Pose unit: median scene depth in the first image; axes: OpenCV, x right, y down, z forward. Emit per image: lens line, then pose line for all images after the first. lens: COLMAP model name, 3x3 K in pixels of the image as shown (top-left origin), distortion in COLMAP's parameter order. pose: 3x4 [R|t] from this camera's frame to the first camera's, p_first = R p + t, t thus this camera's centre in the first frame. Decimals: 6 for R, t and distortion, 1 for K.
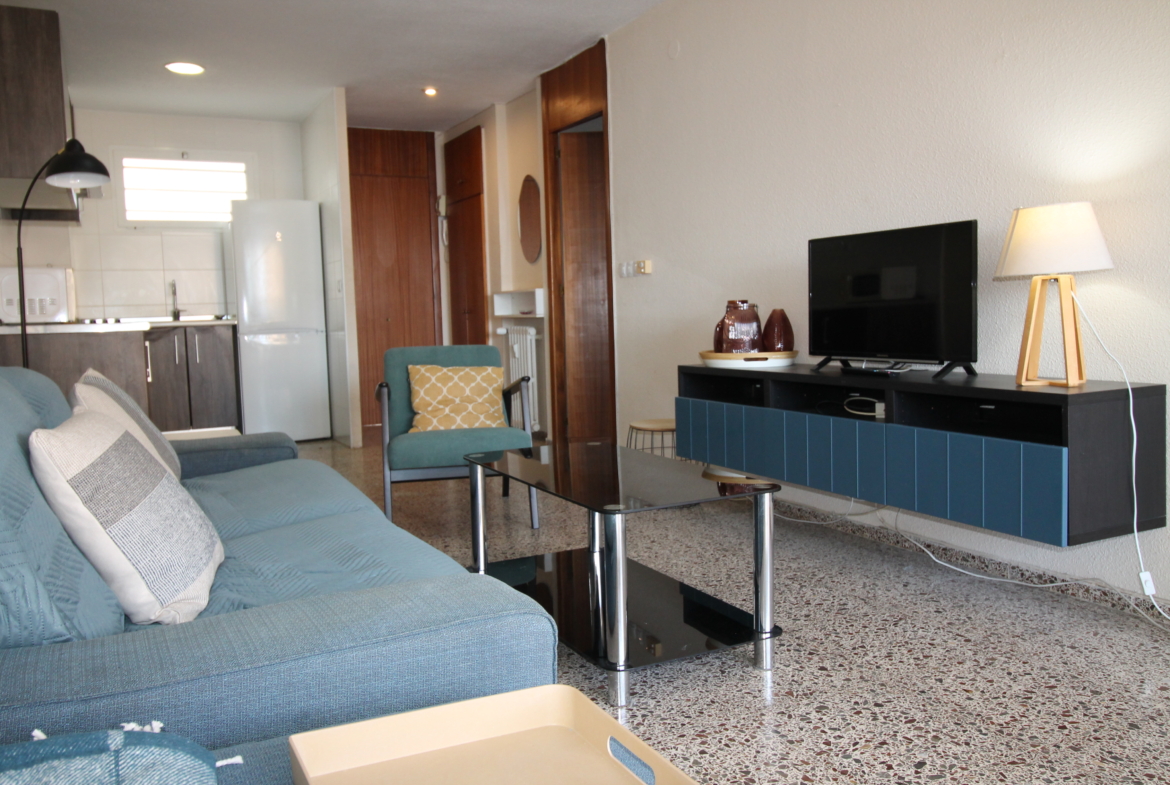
lens RADIAL K [[935.7, 0, 594.7], [0, 935.7, 380.3], [0, 0, 1]] dist [0.016370, -0.008486]
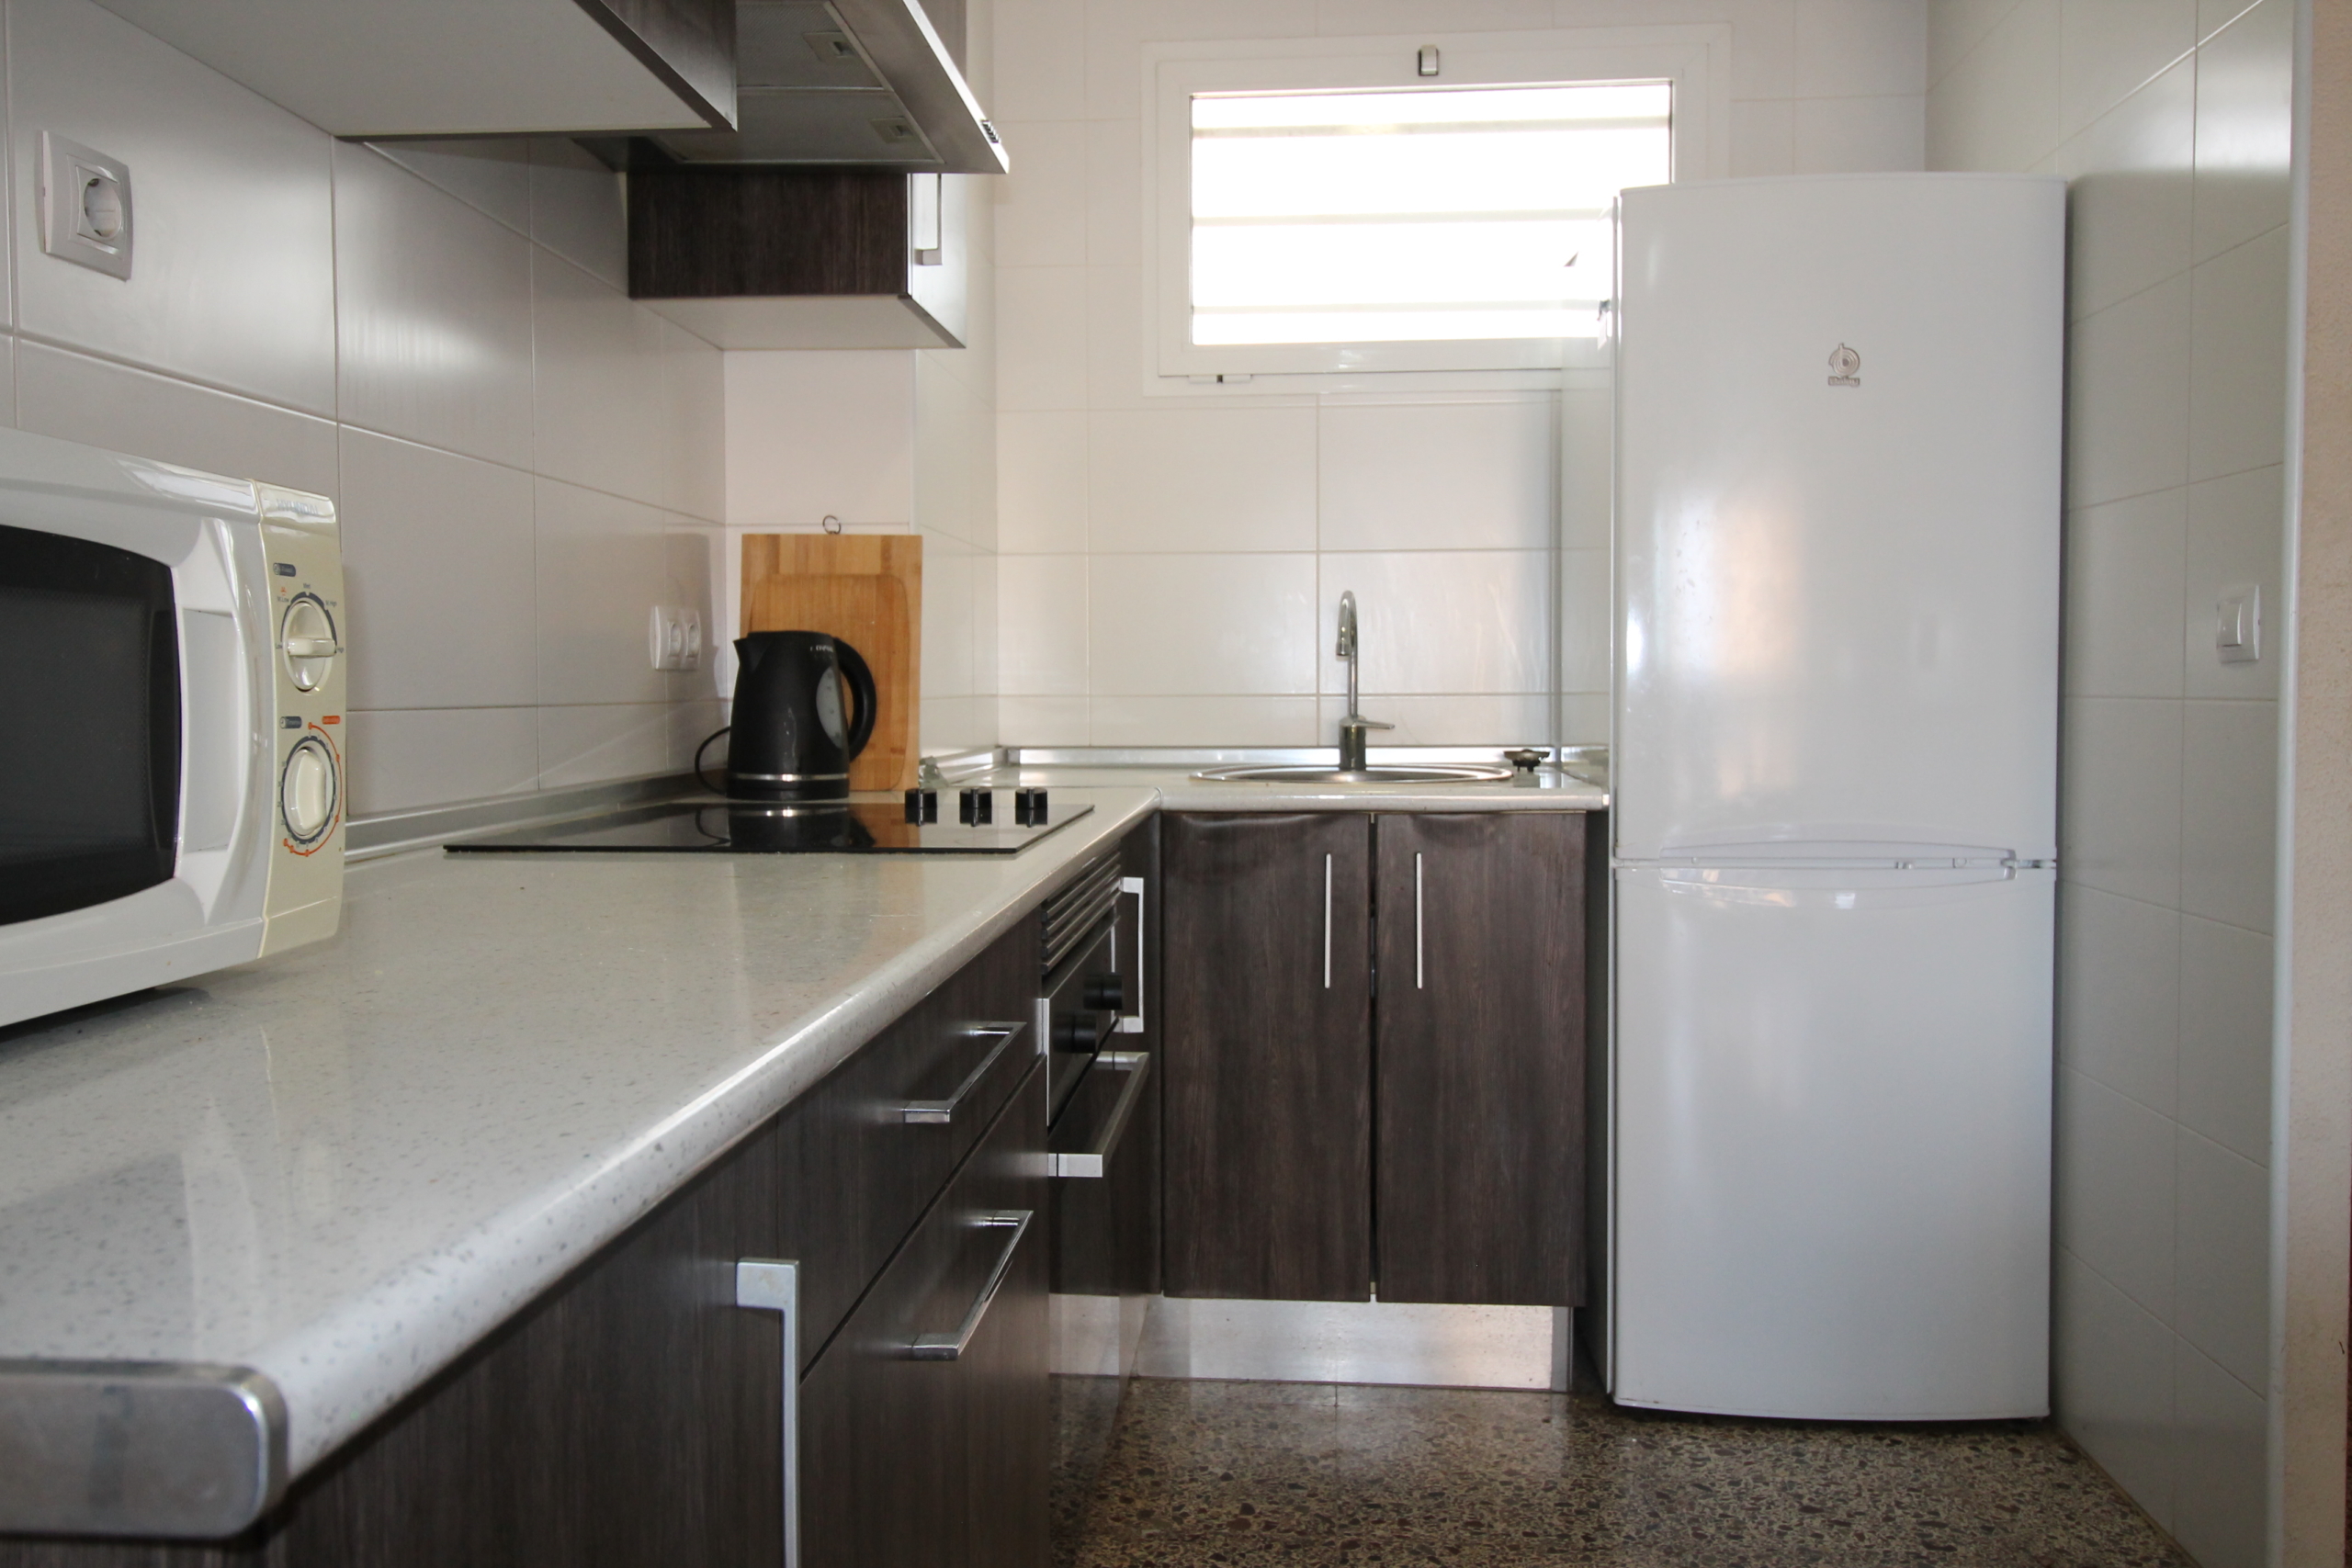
lens RADIAL K [[1880.8, 0, 1175.5], [0, 1880.8, 759.8], [0, 0, 1]] dist [0.016370, -0.008486]
pose [[0.854303, 0.047302, -0.517619, -0.258864], [-0.062861, 0.997943, -0.012553, -0.060995], [0.515960, 0.043262, 0.855519, 0.620555]]
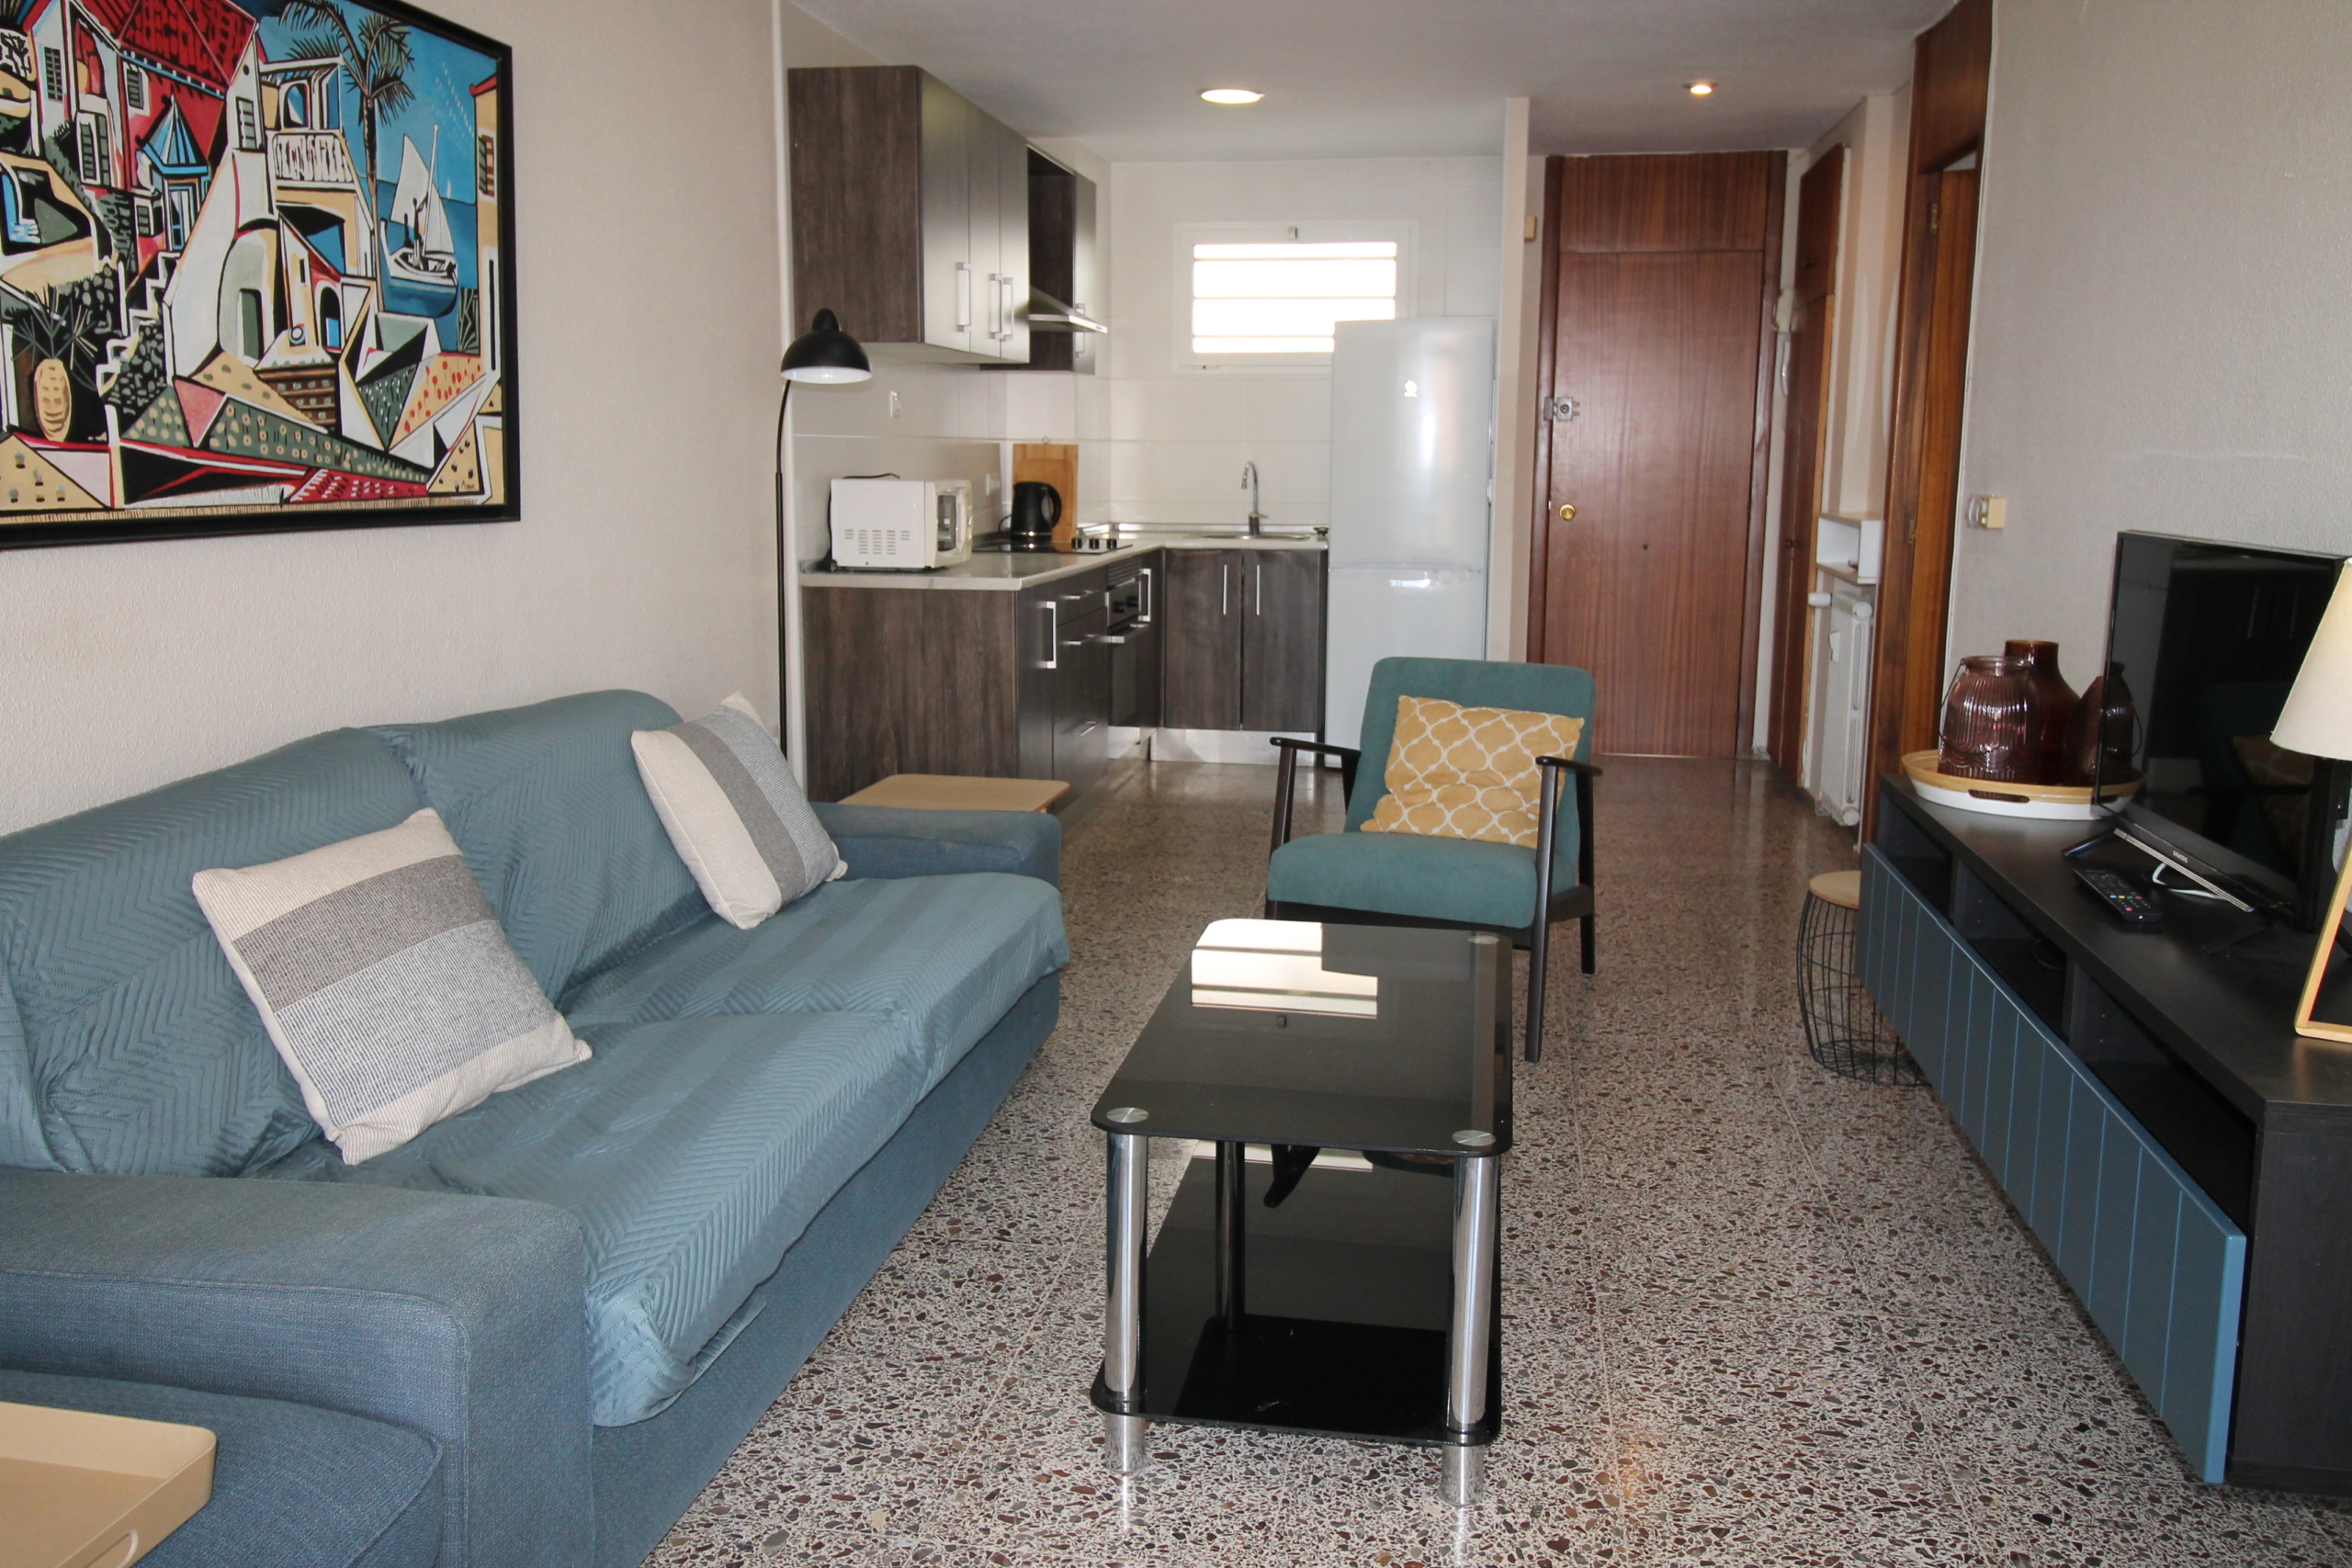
lens RADIAL K [[1880.8, 0, 1164.2], [0, 1880.8, 761.7], [0, 0, 1]] dist [0.016370, -0.008486]
pose [[0.801635, 0.132116, -0.583033, 0.206212], [-0.076332, 0.989912, 0.119364, -0.062613], [0.592921, -0.051182, 0.803633, 0.051671]]
